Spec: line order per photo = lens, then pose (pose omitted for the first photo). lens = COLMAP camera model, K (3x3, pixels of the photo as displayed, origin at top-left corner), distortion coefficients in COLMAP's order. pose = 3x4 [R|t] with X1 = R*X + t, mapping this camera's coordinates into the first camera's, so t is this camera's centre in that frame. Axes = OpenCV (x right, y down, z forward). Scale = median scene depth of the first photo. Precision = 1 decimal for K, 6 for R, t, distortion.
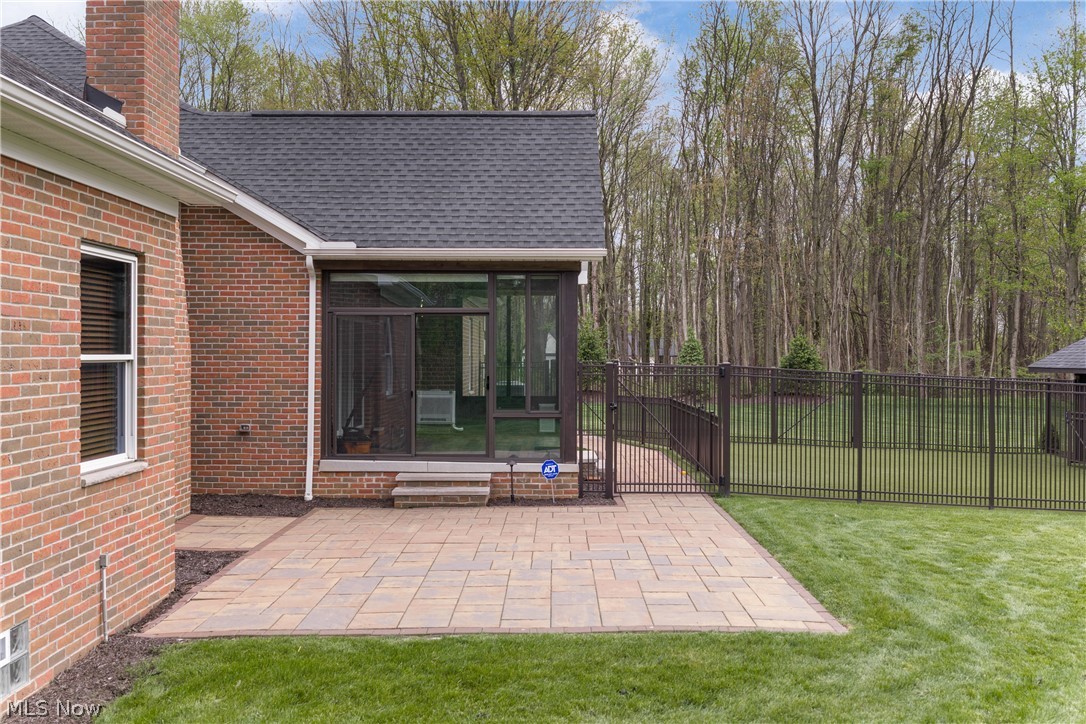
lens RADIAL K [[915.0, 0, 545.2], [0, 915.0, 360.3], [0, 0, 1]] dist [0.001224, 0.011200]
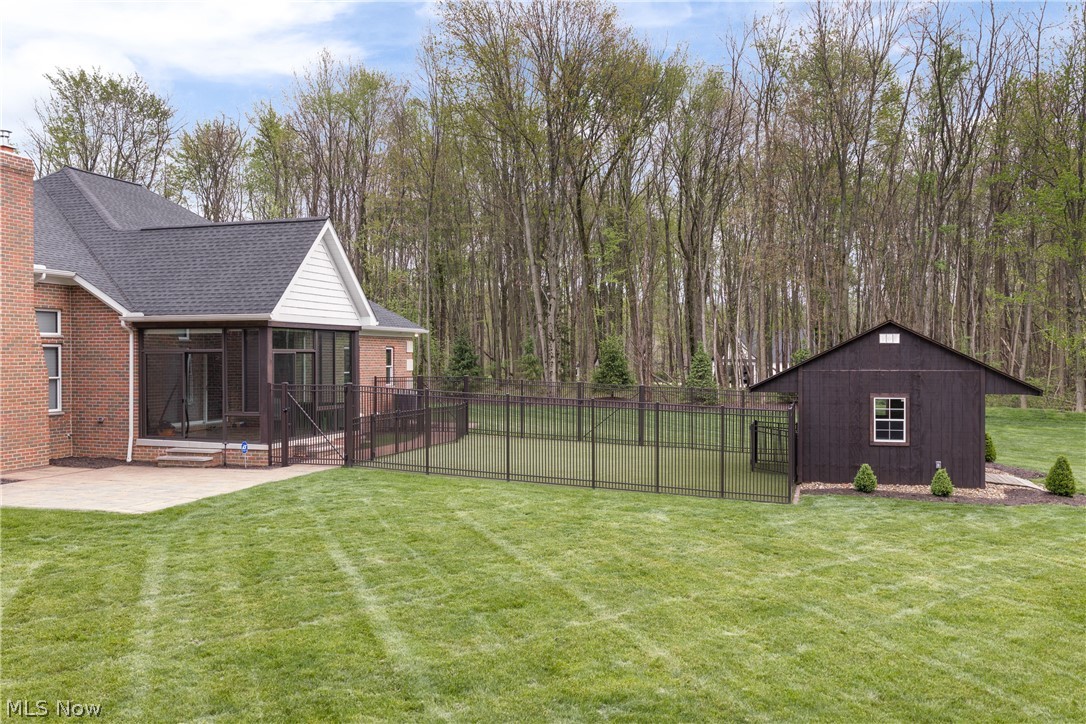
lens RADIAL K [[915.0, 0, 542.1], [0, 915.0, 362.2], [0, 0, 1]] dist [0.001224, 0.011200]
pose [[0.952310, -0.000082, -0.305133, 1.006132], [0.000181, 1.000000, 0.000298, -0.034760], [0.305133, -0.000339, 0.952310, -0.403237]]
